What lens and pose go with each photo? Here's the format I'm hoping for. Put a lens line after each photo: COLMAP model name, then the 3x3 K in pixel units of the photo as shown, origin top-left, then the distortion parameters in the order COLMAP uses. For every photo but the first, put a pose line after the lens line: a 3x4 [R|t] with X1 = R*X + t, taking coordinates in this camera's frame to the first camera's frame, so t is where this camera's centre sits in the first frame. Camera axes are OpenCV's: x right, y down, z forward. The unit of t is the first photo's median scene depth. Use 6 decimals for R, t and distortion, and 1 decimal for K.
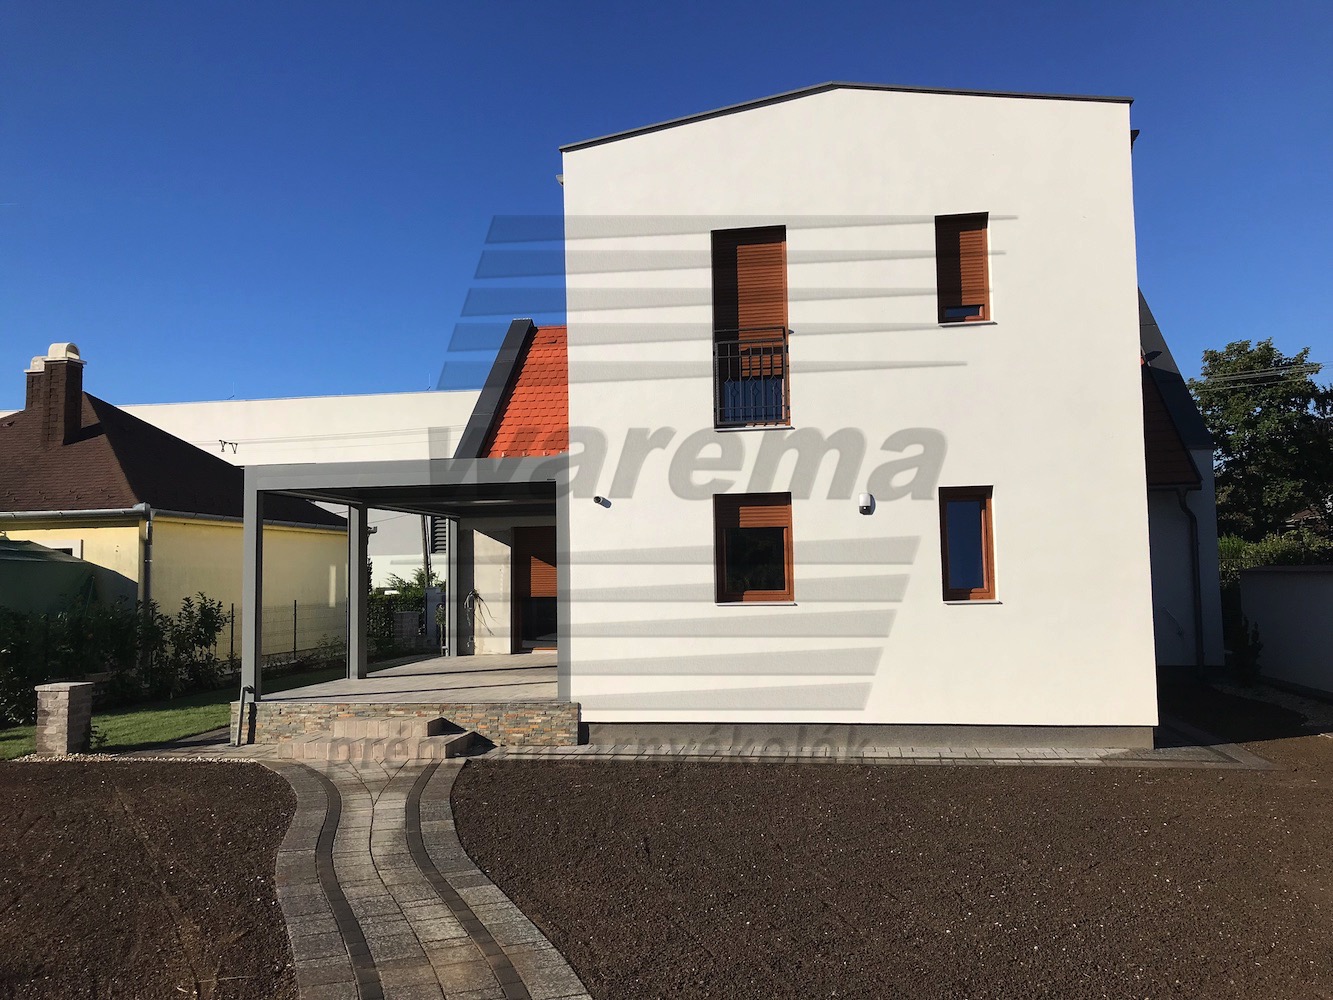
lens RADIAL K [[1090.5, 0, 680.7], [0, 1090.5, 486.2], [0, 0, 1]] dist [0.025186, -0.049268]
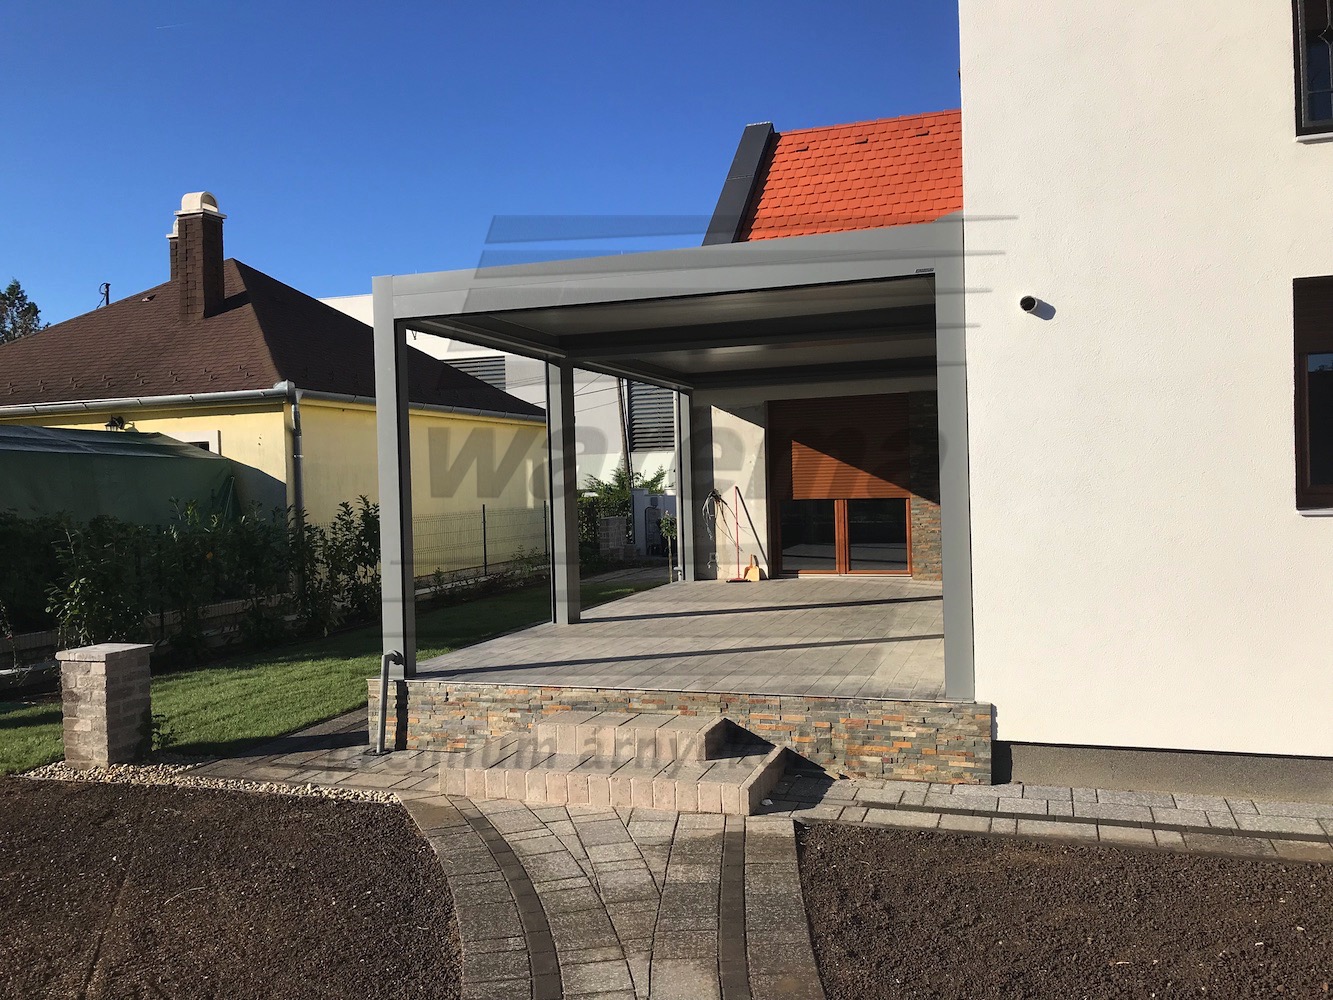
lens RADIAL K [[1090.5, 0, 662.5], [0, 1090.5, 496.4], [0, 0, 1]] dist [0.025186, -0.049268]
pose [[0.983188, -0.007125, -0.182455, -0.095699], [0.025166, 0.994990, 0.096760, 0.030252], [0.180852, -0.099725, 0.978441, 0.302516]]
